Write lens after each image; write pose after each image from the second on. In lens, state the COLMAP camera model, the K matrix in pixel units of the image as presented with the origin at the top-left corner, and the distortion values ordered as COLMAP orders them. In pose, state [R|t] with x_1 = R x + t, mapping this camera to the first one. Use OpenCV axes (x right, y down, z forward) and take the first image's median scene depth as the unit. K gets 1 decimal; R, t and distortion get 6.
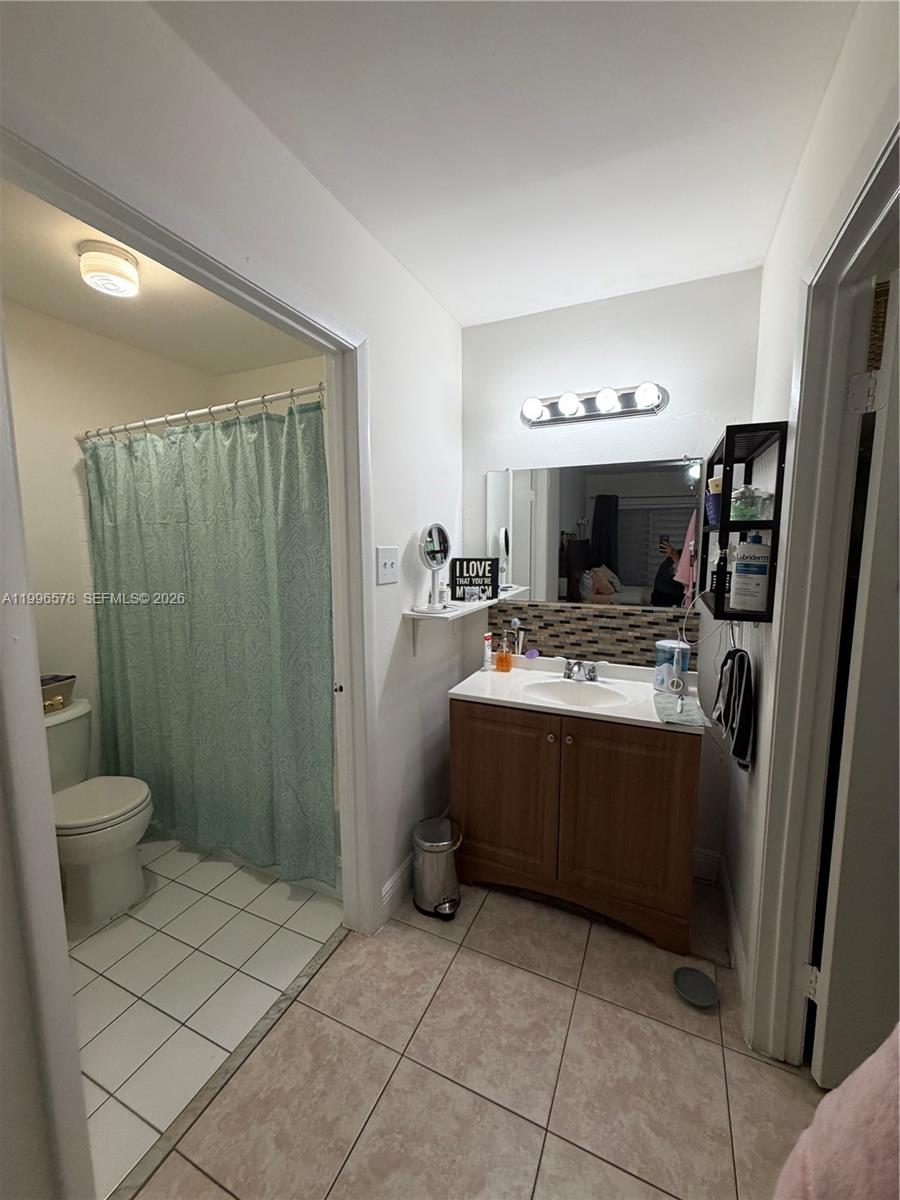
lens RADIAL K [[478.1, 0, 449.0], [0, 478.1, 599.4], [0, 0, 1]] dist [-0.000107, 0.001106]
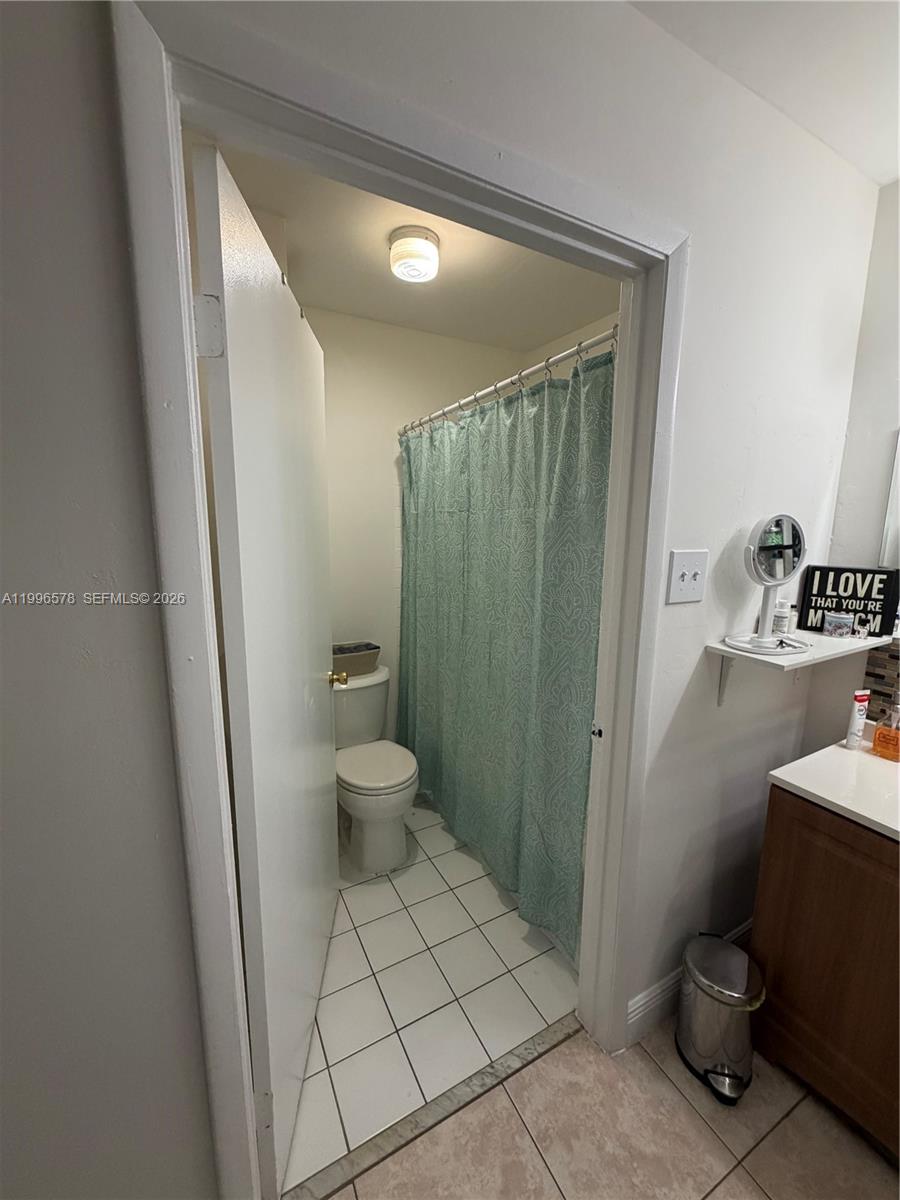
lens RADIAL K [[478.1, 0, 449.7], [0, 478.1, 599.4], [0, 0, 1]] dist [-0.000107, 0.001106]
pose [[0.797745, 0.110833, -0.592721, 0.010498], [-0.083449, 0.993797, 0.073516, -0.055209], [0.597192, -0.009185, 0.802046, 0.215882]]
